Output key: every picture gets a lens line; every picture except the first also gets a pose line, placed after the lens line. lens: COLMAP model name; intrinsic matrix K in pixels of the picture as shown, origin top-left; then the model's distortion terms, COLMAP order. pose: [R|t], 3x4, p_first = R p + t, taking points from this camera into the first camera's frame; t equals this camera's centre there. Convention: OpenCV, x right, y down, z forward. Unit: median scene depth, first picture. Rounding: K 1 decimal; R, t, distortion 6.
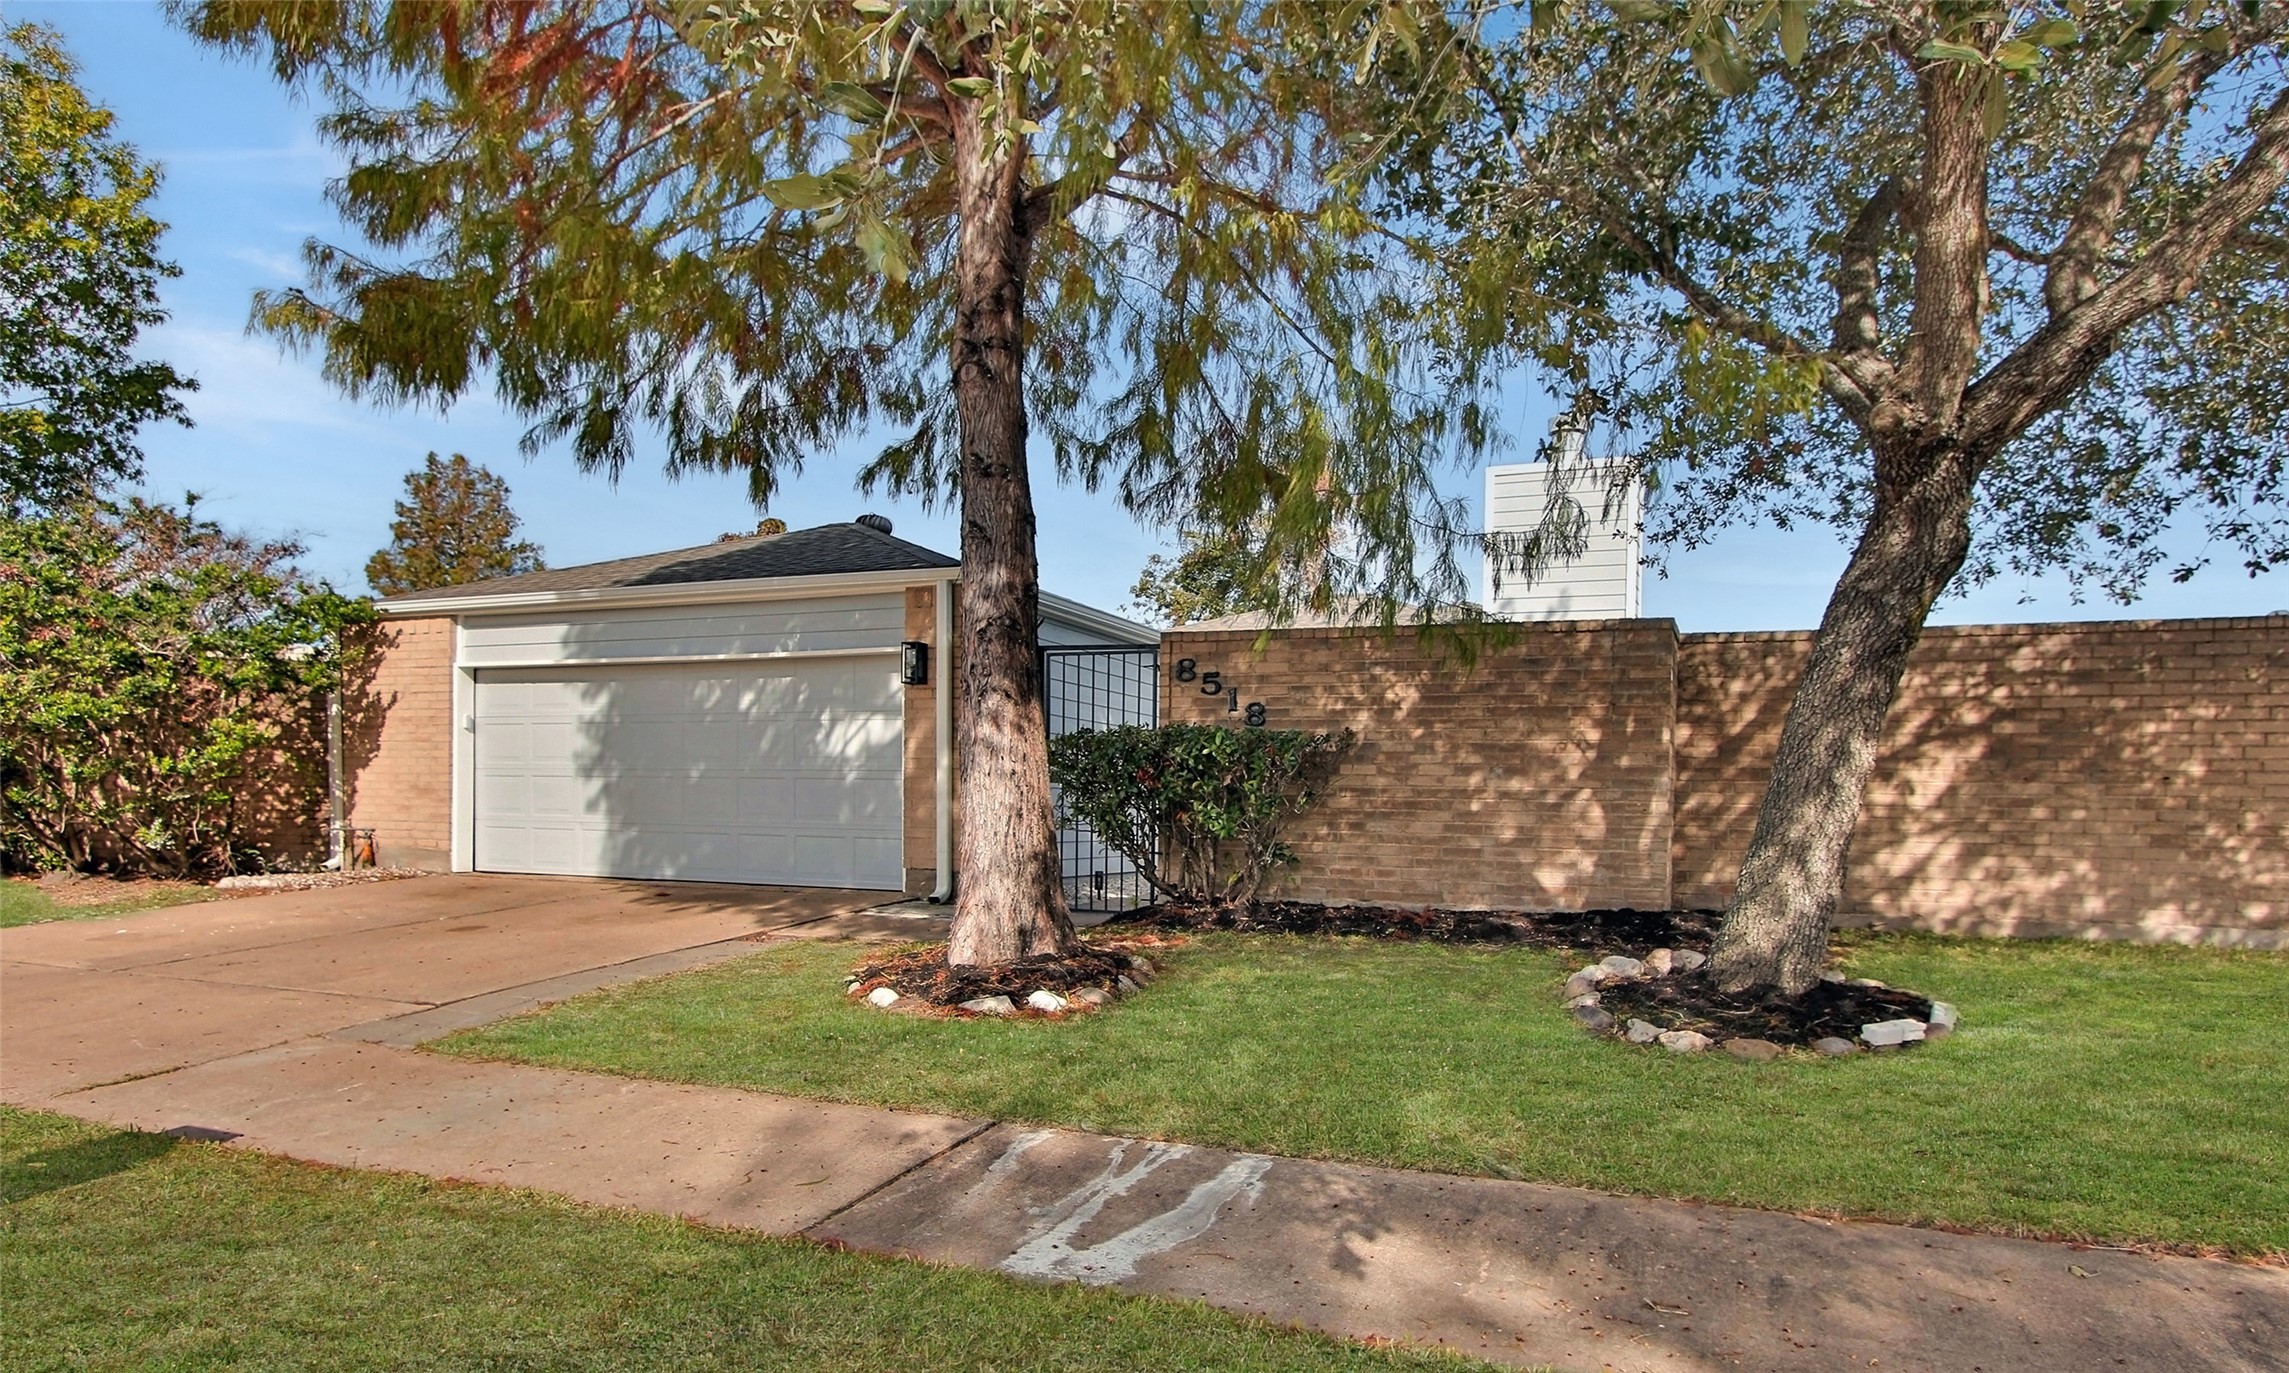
lens RADIAL K [[1350.8, 0, 1144.5], [0, 1350.8, 686.5], [0, 0, 1]] dist [-0.027827, 0.000298]
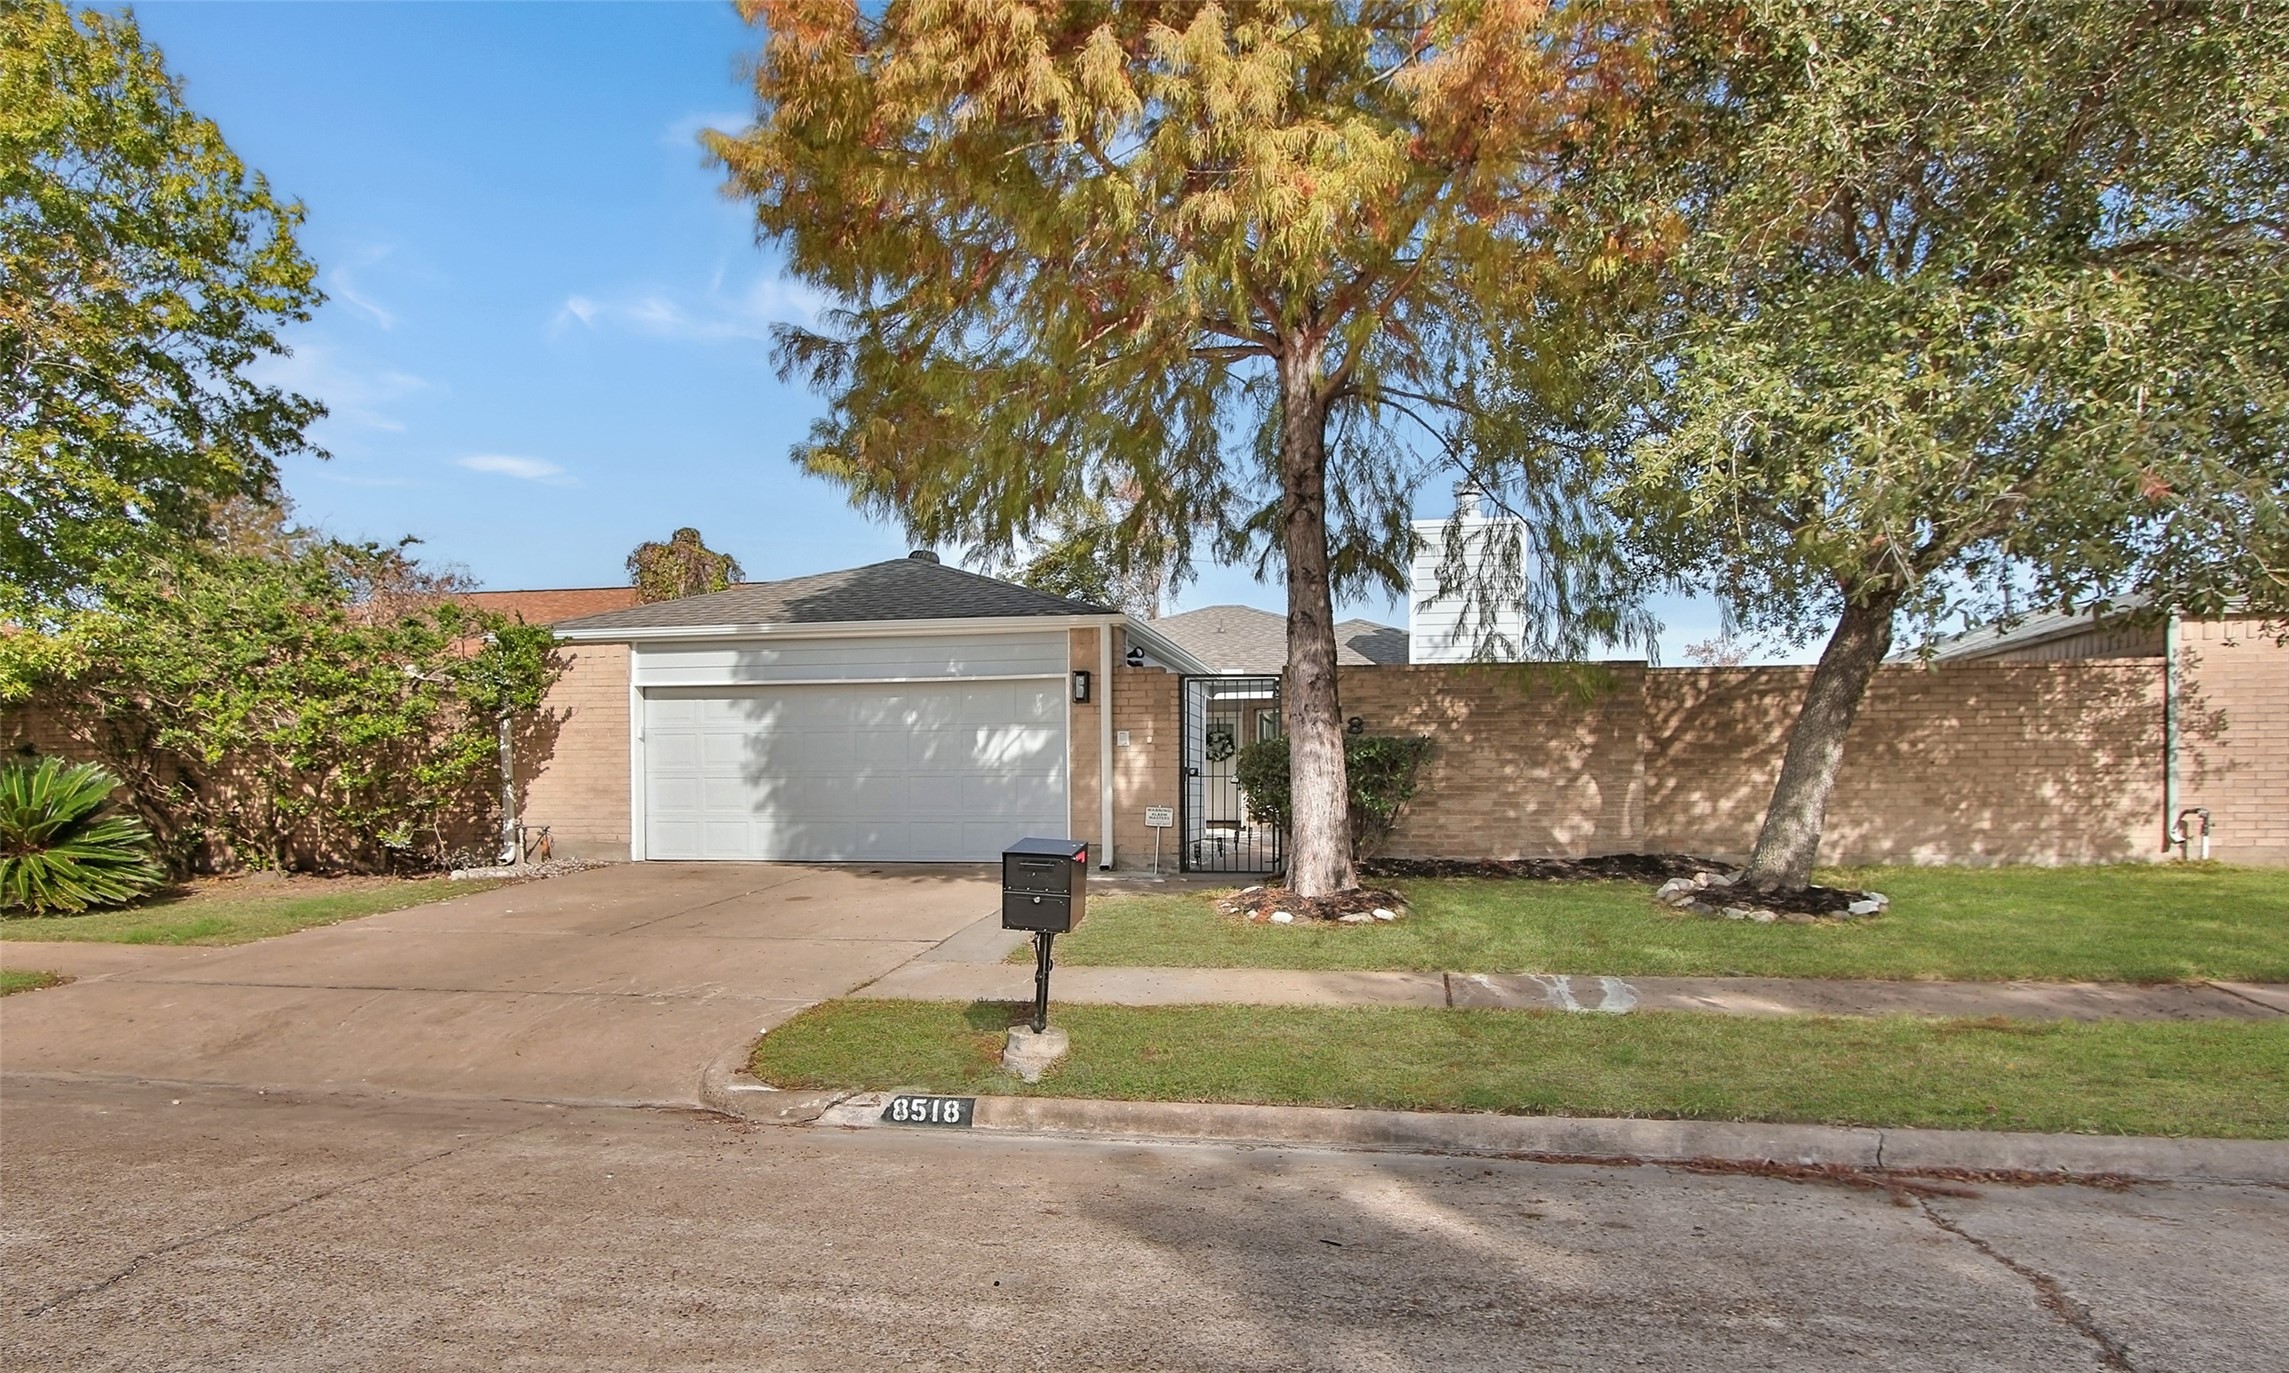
lens RADIAL K [[1296.8, 0, 1171.1], [0, 1296.8, 715.2], [0, 0, 1]] dist [-0.021751, 0.003304]
pose [[0.976873, -0.006307, 0.213727, -0.402103], [0.000173, 0.999588, 0.028709, -0.029765], [-0.213820, -0.028009, 0.976471, -0.278779]]
